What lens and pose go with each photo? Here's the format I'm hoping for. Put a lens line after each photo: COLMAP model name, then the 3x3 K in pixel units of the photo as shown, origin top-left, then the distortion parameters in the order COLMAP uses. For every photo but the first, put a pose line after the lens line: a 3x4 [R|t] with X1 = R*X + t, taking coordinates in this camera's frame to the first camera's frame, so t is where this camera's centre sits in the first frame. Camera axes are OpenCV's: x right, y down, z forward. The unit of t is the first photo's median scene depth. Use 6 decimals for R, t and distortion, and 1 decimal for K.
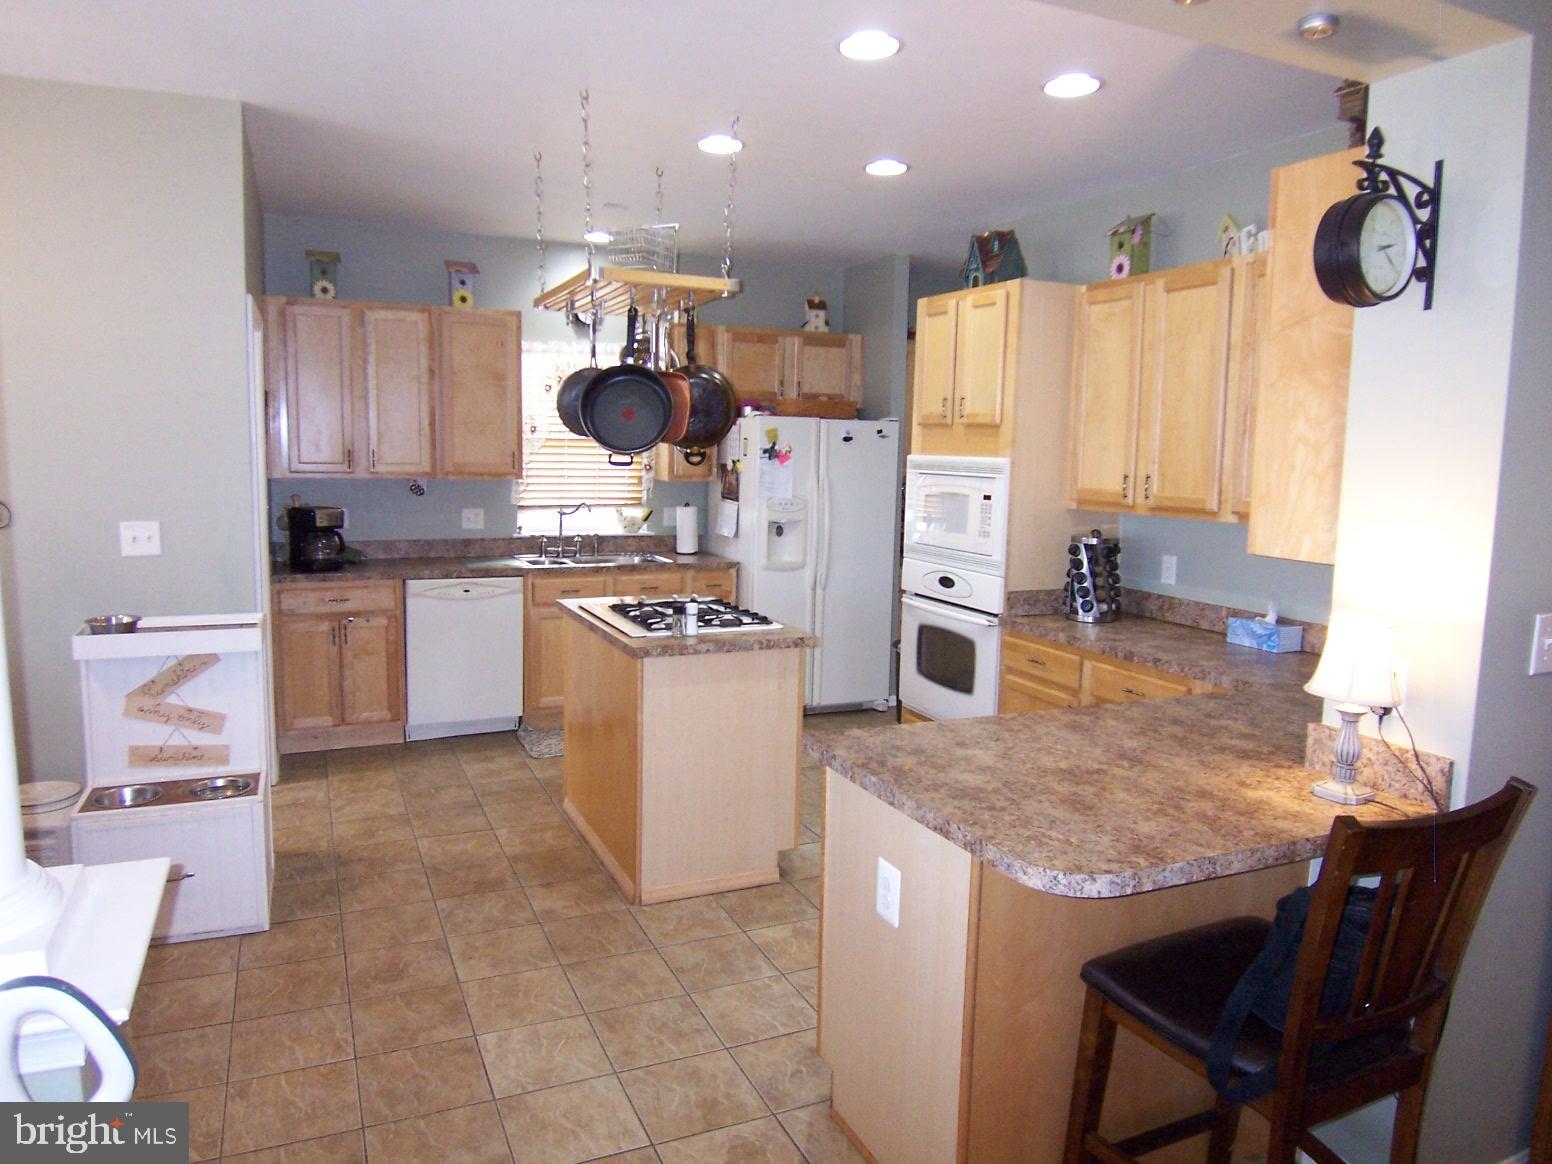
lens RADIAL K [[1051.2, 0, 771.9], [0, 1051.2, 570.9], [0, 0, 1]] dist [-0.013168, -0.044101]
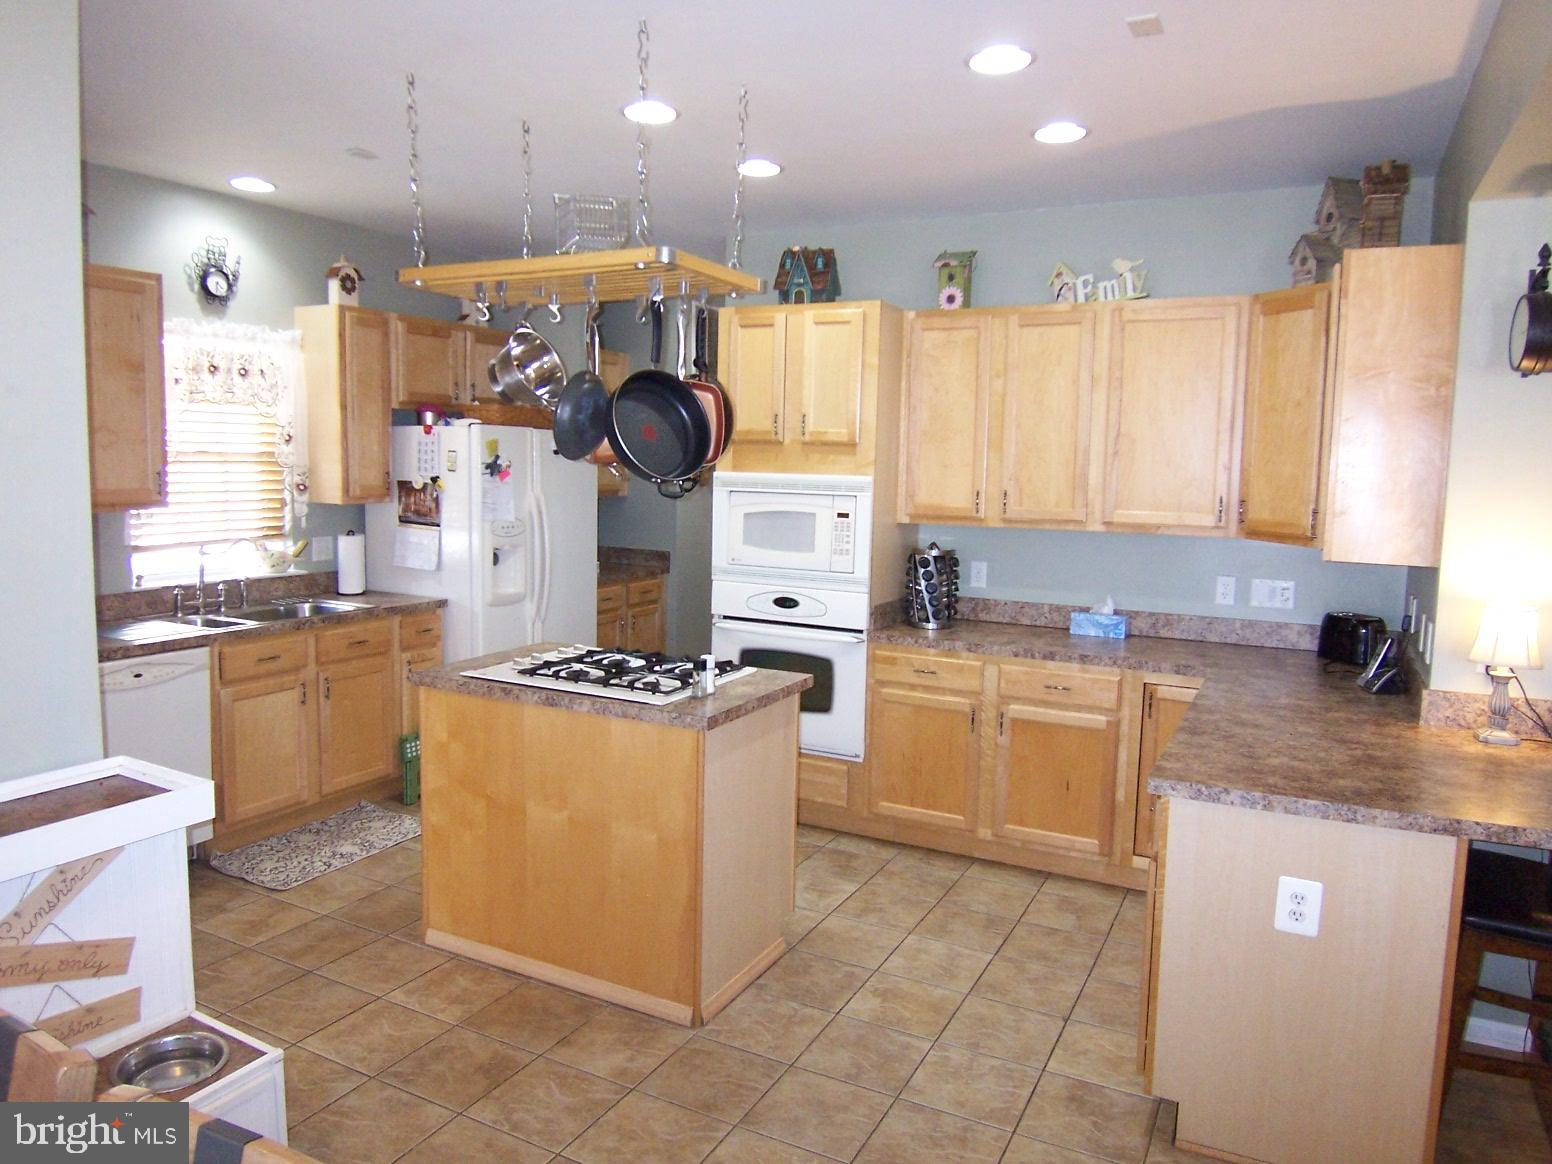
lens RADIAL K [[1051.2, 0, 778.6], [0, 1051.2, 571.8], [0, 0, 1]] dist [-0.013168, -0.044101]
pose [[0.783147, -0.069581, 0.617931, -0.480999], [0.068712, 0.997318, 0.025218, -0.047022], [-0.618029, 0.022710, 0.785828, 0.260784]]
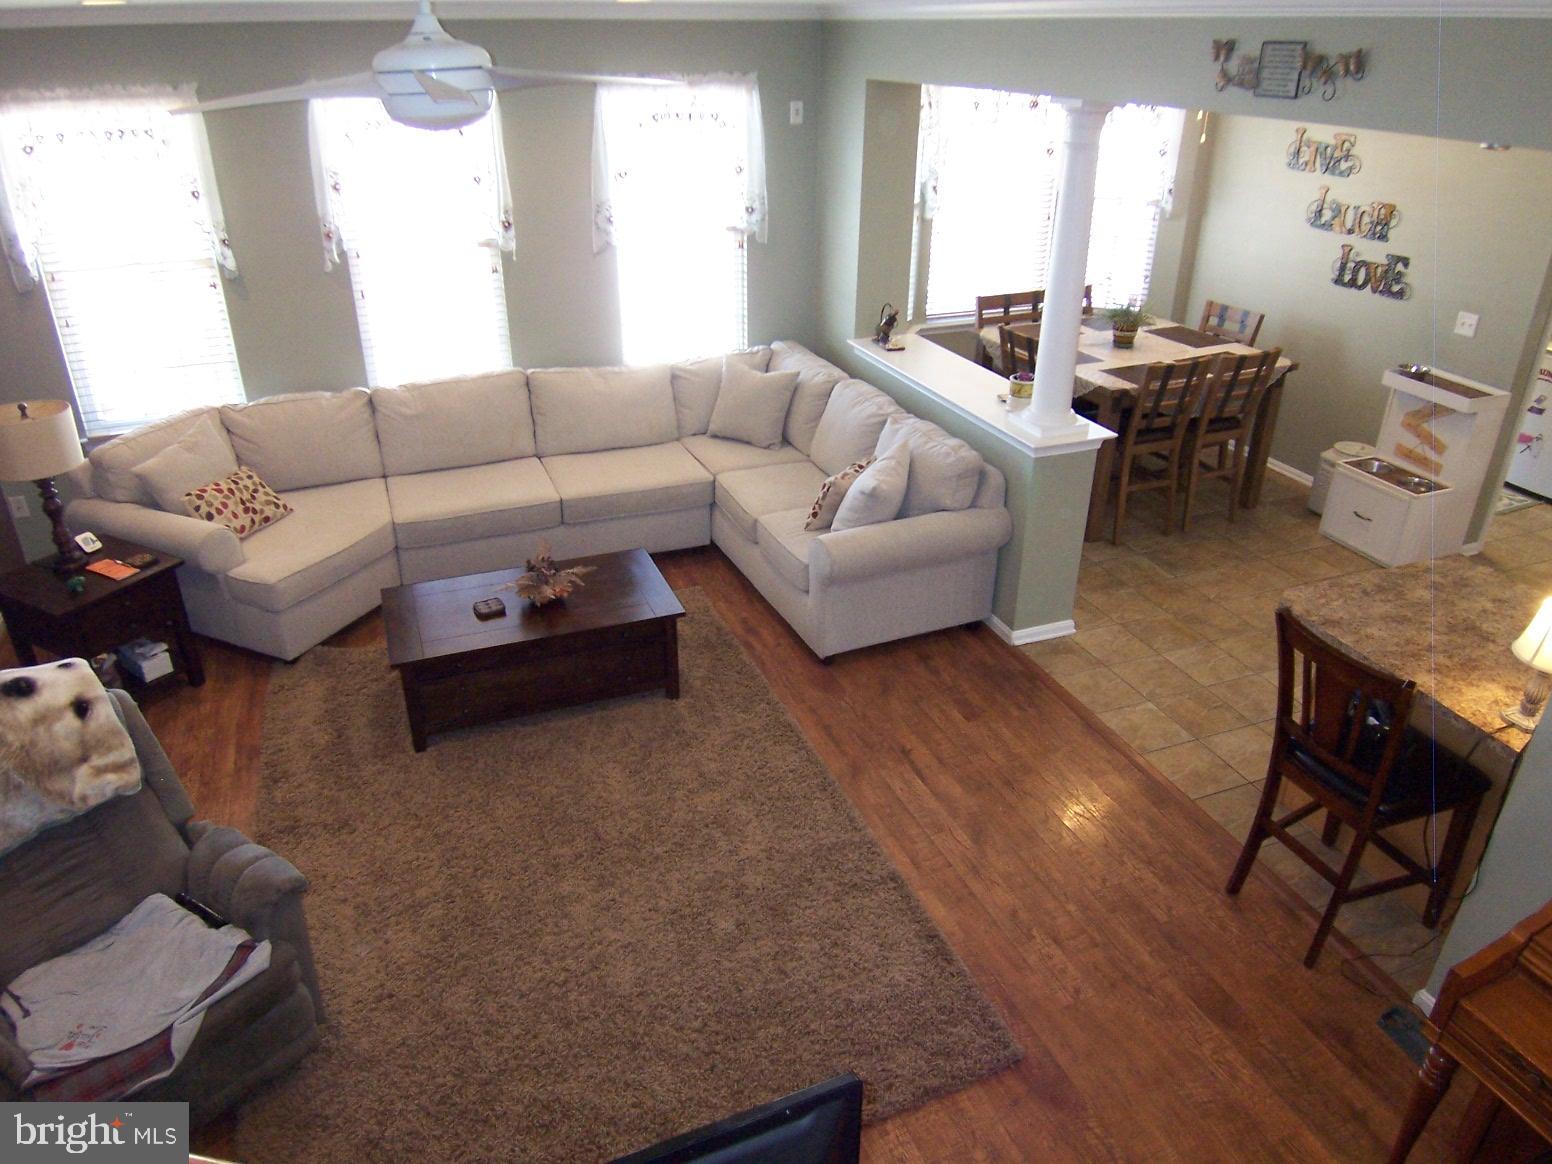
lens RADIAL K [[1051.2, 0, 780.9], [0, 1051.2, 577.3], [0, 0, 1]] dist [-0.013168, -0.044101]
pose [[-0.047683, 0.438964, -0.897239, 0.854079], [-0.126287, 0.888403, 0.441352, -0.210062], [0.990847, 0.134354, 0.013073, -0.002270]]
